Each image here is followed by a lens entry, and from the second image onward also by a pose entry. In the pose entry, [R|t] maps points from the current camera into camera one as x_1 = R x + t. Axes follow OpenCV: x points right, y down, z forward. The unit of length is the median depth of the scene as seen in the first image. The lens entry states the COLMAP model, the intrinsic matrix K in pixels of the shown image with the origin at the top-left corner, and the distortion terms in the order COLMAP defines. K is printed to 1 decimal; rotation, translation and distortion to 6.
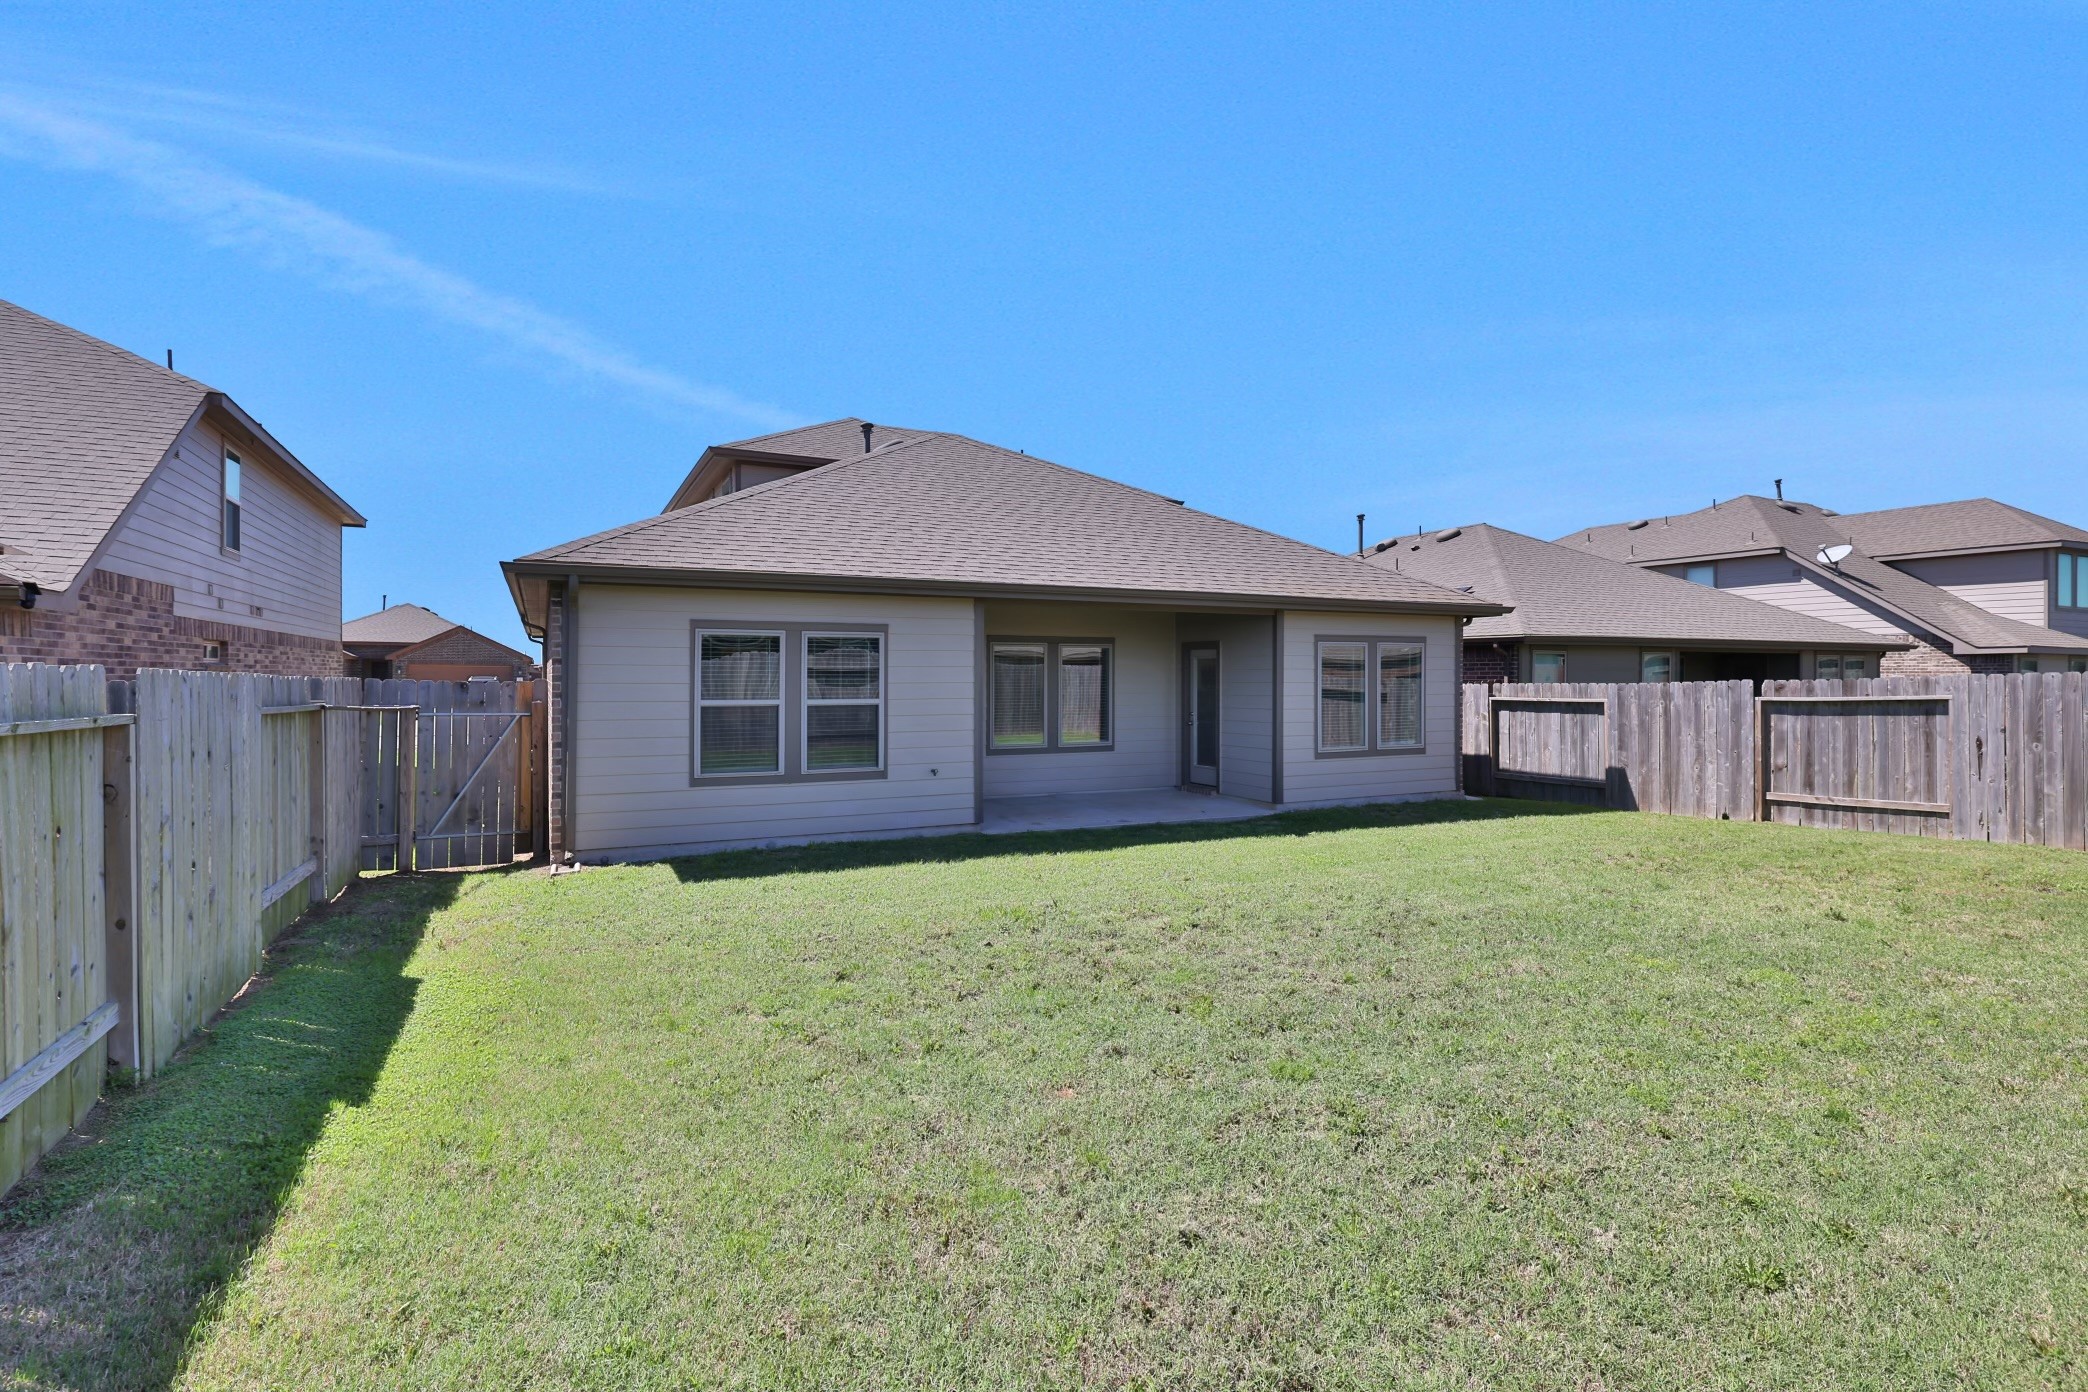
lens RADIAL K [[1007.0, 0, 1042.8], [0, 1007.0, 692.0], [0, 0, 1]] dist [-0.014000, 0.000208]
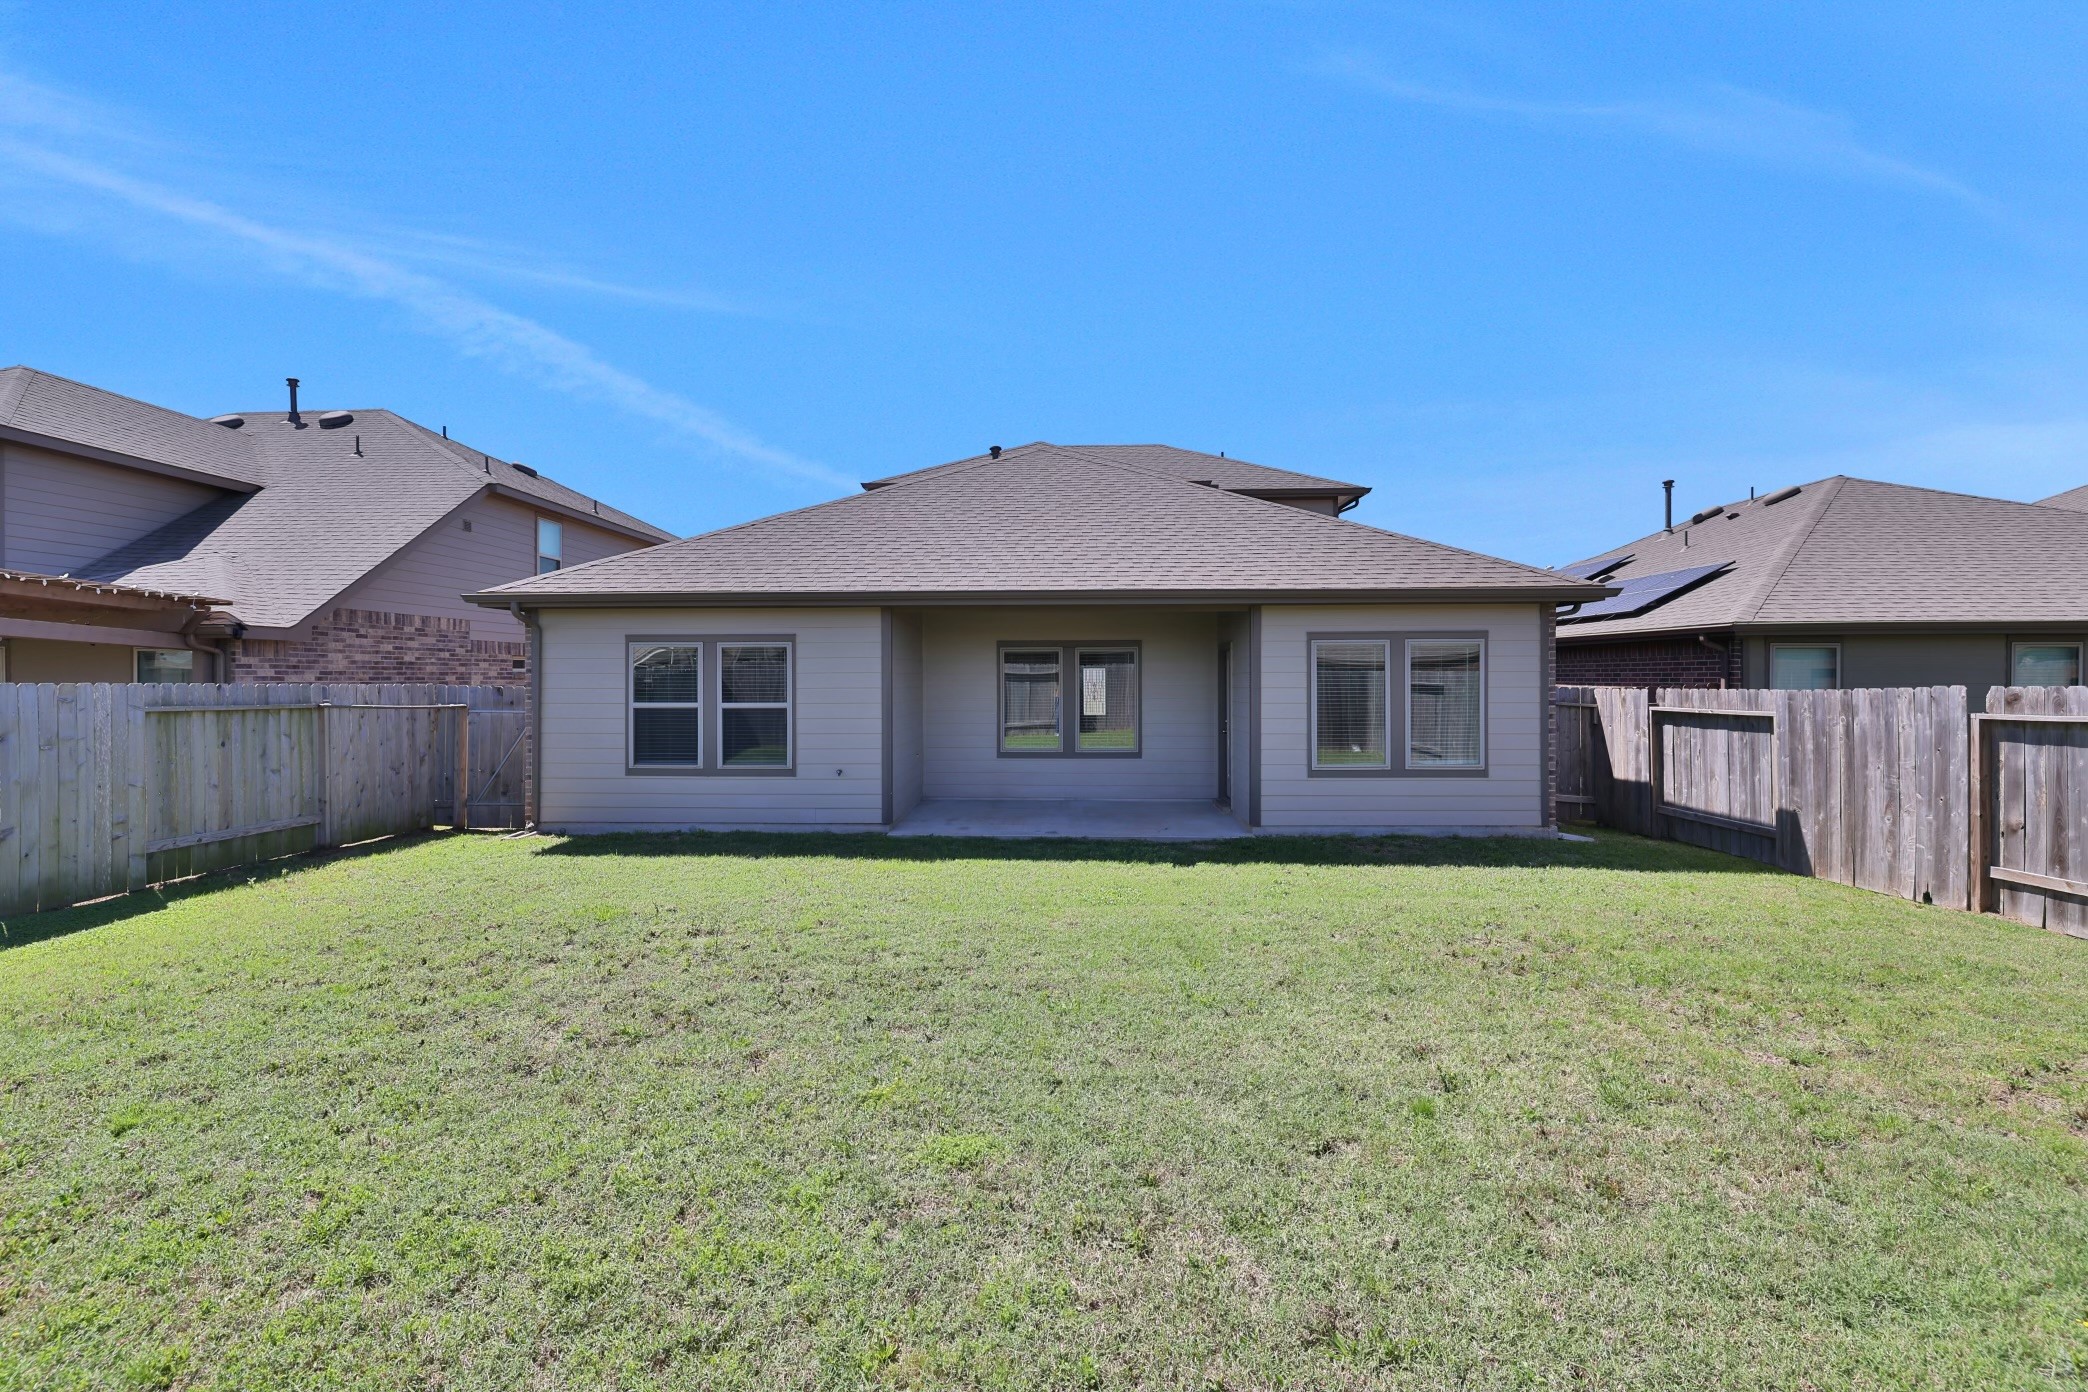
lens RADIAL K [[917.0, 0, 1032.7], [0, 917.0, 685.0], [0, 0, 1]] dist [-0.005528, -0.000106]
pose [[0.881088, 0.001134, -0.472951, 0.461259], [-0.004124, 0.999978, -0.005283, -0.007275], [0.472935, 0.006605, 0.881073, 0.213483]]
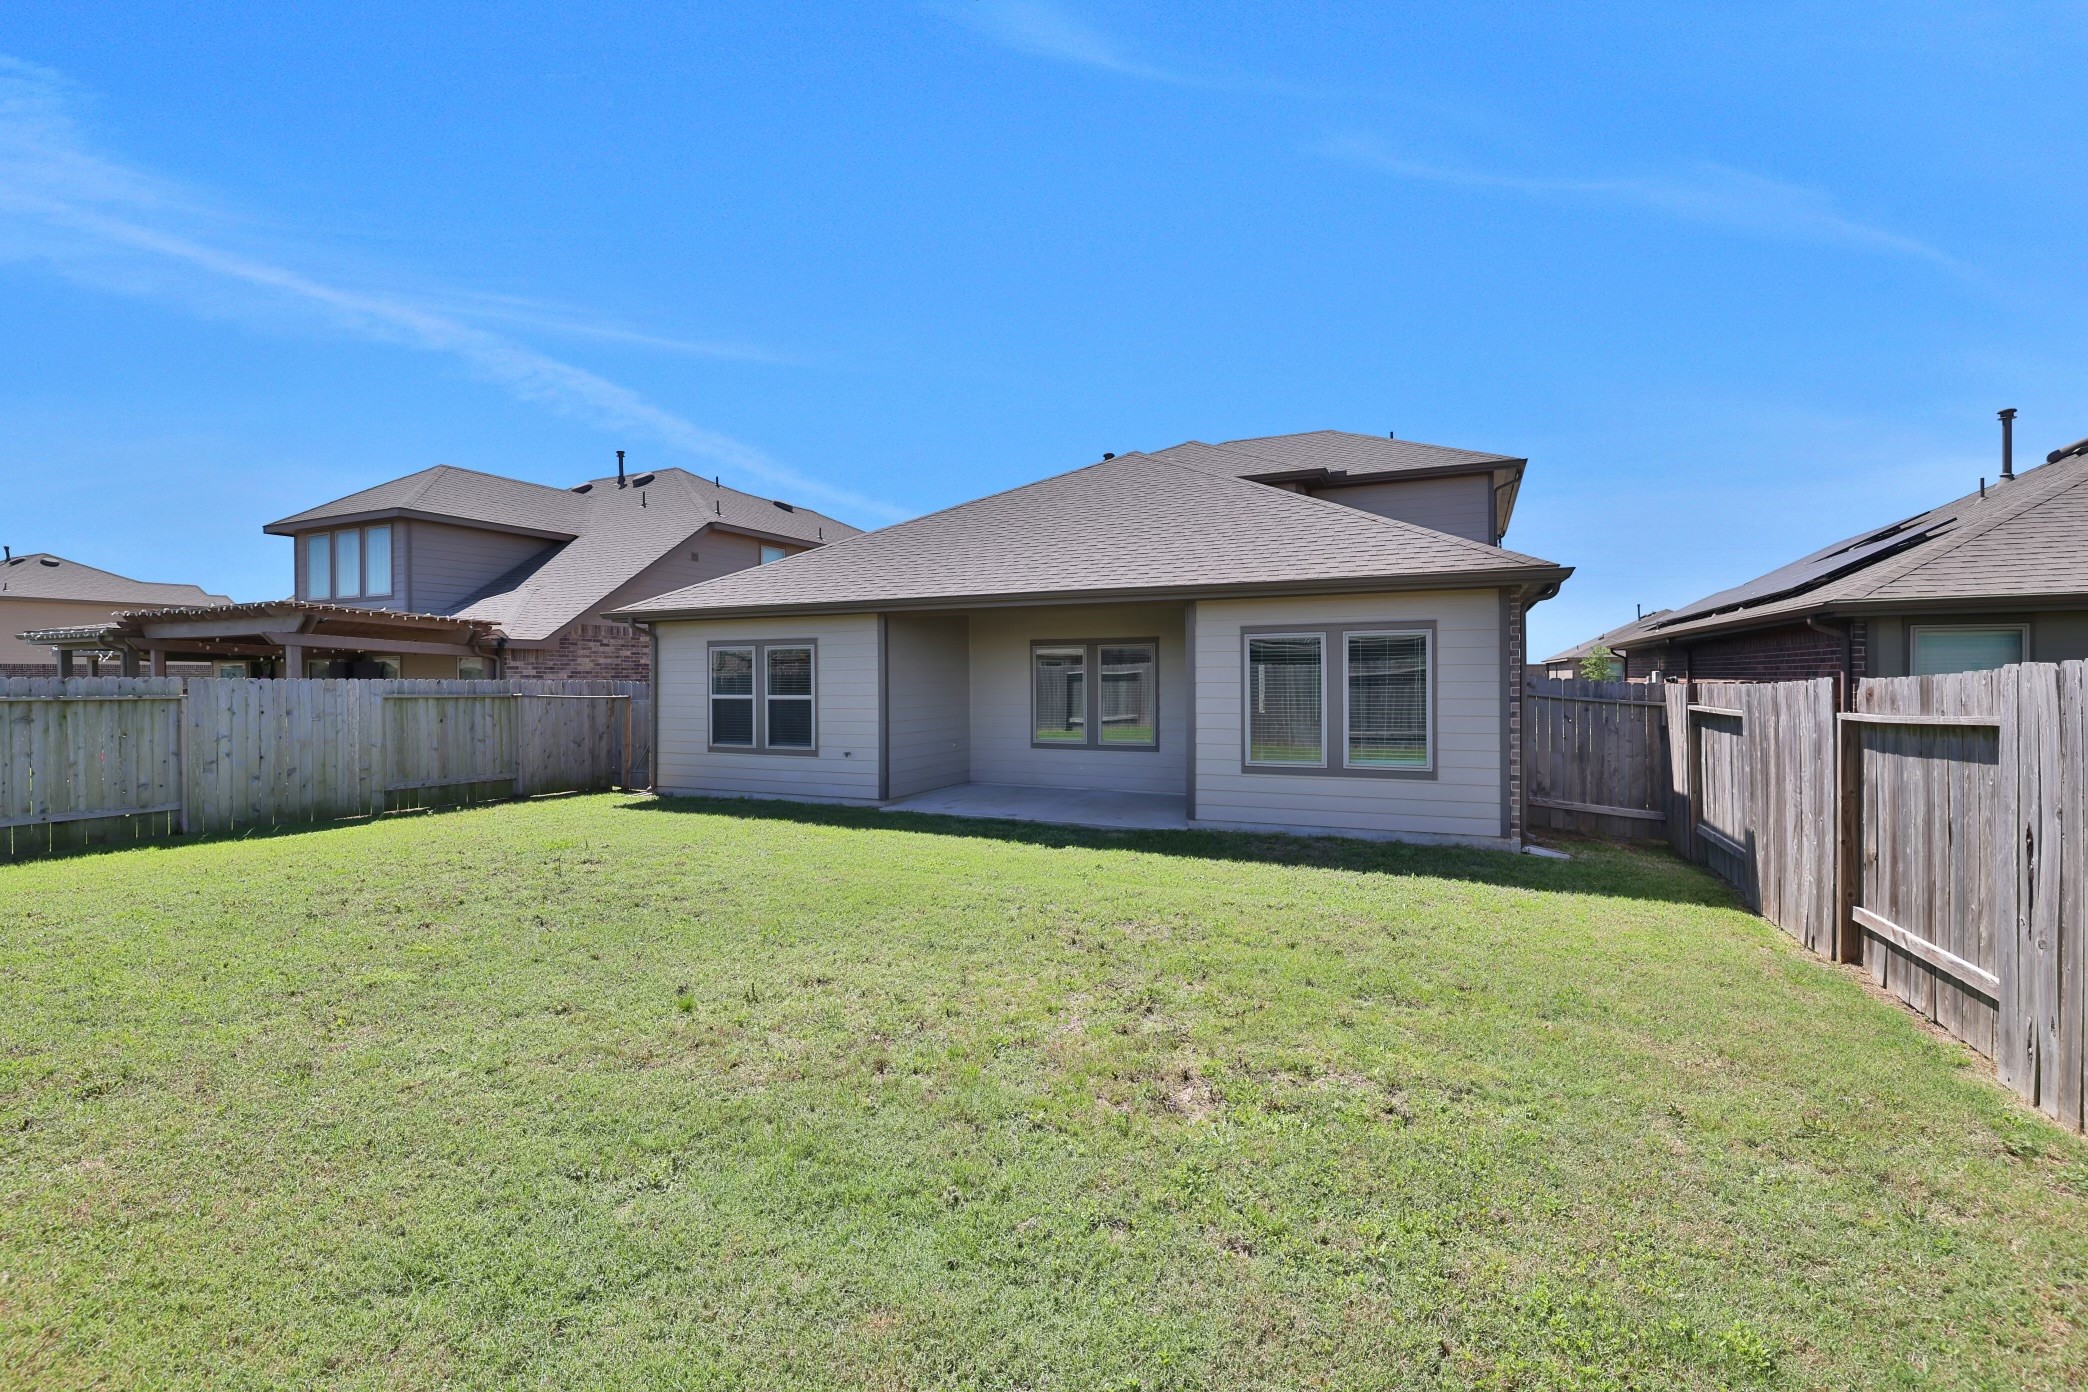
lens RADIAL K [[917.0, 0, 1037.2], [0, 917.0, 687.7], [0, 0, 1]] dist [-0.005528, -0.000106]
pose [[0.634377, 0.004609, -0.773010, 0.807300], [-0.005822, 0.999982, 0.001184, -0.005413], [0.773002, 0.003750, 0.634393, 0.399979]]
